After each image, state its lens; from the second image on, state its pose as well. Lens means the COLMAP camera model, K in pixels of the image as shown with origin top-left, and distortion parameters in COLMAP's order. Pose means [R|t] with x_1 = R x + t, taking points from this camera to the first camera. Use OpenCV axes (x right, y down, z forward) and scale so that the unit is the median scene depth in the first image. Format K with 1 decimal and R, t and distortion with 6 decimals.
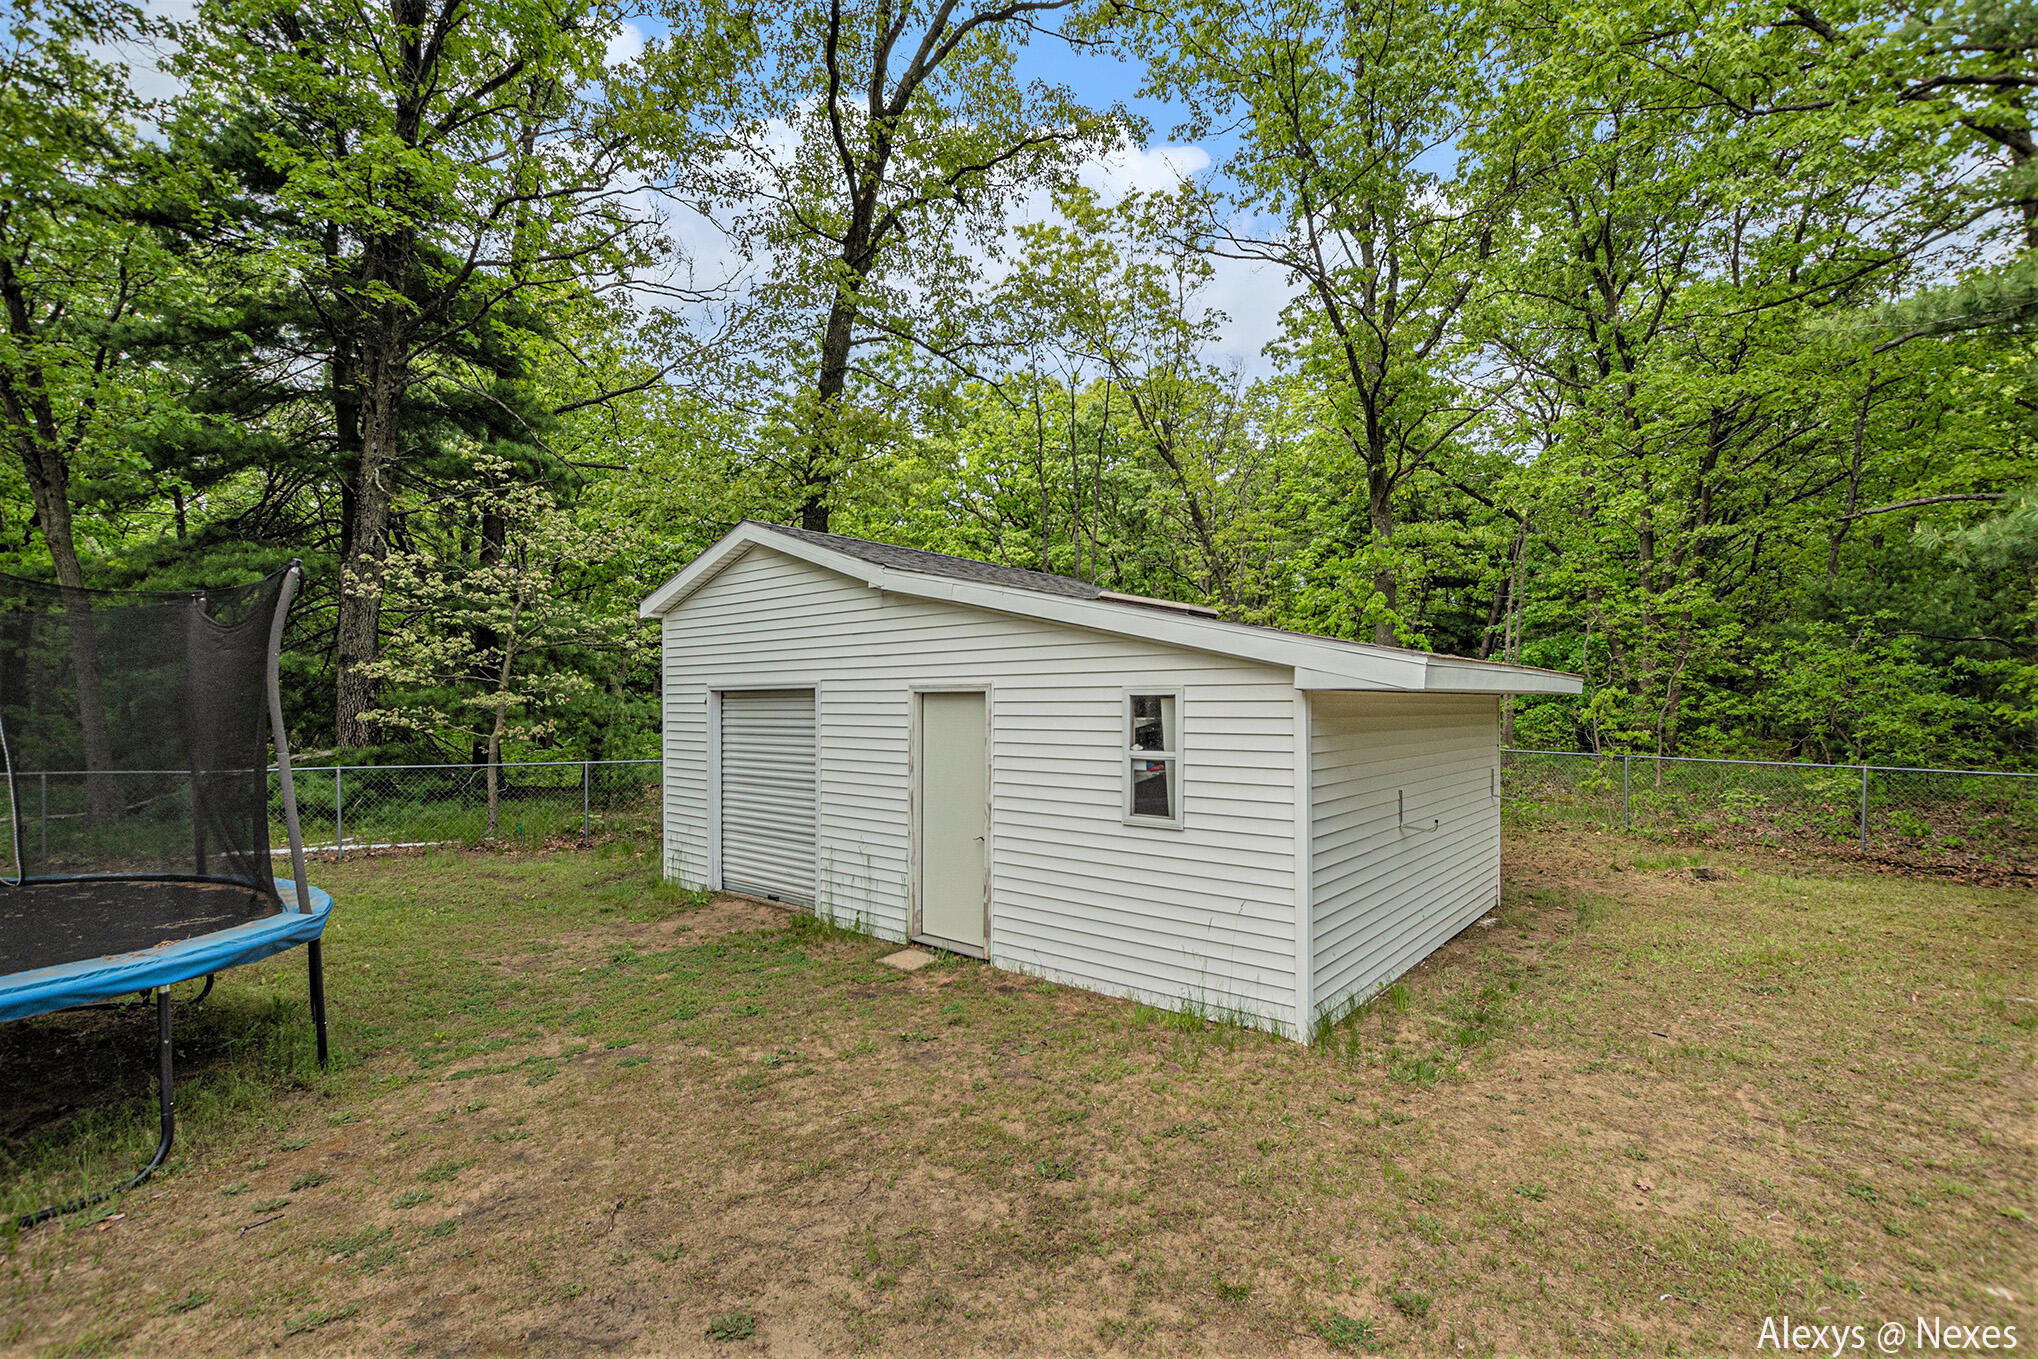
lens RADIAL K [[897.2, 0, 1019.1], [0, 897.2, 701.2], [0, 0, 1]] dist [-0.028511, -0.000150]
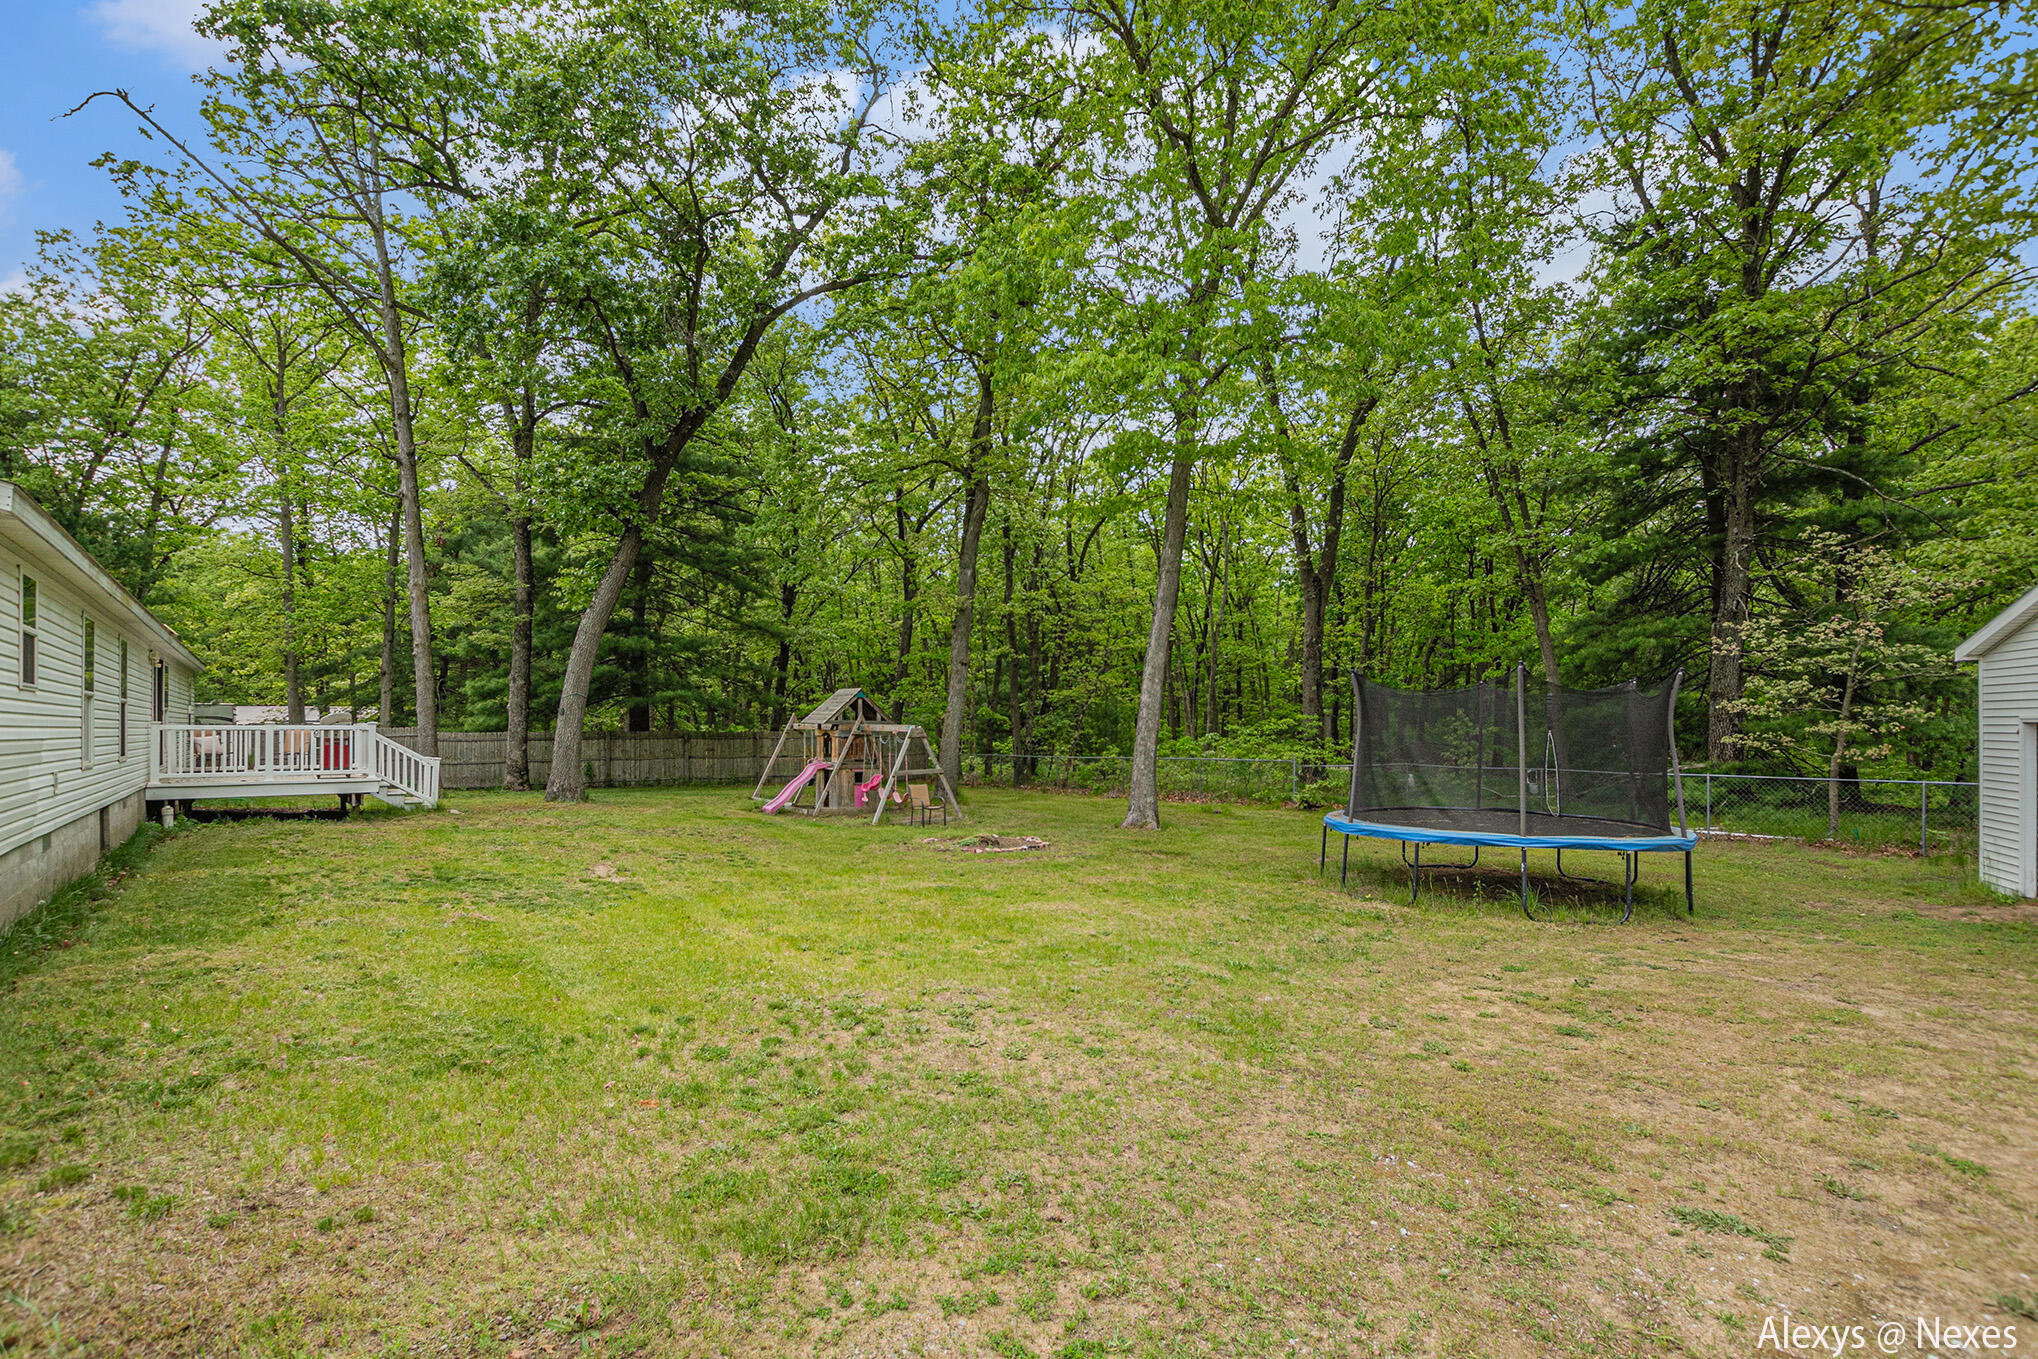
lens RADIAL K [[897.2, 0, 1016.0], [0, 897.2, 730.6], [0, 0, 1]] dist [-0.028511, -0.000150]
pose [[0.236422, 0.004370, -0.971641, 0.328057], [0.008423, 0.999943, 0.006547, -0.015180], [0.971614, -0.009732, 0.236372, -0.400749]]
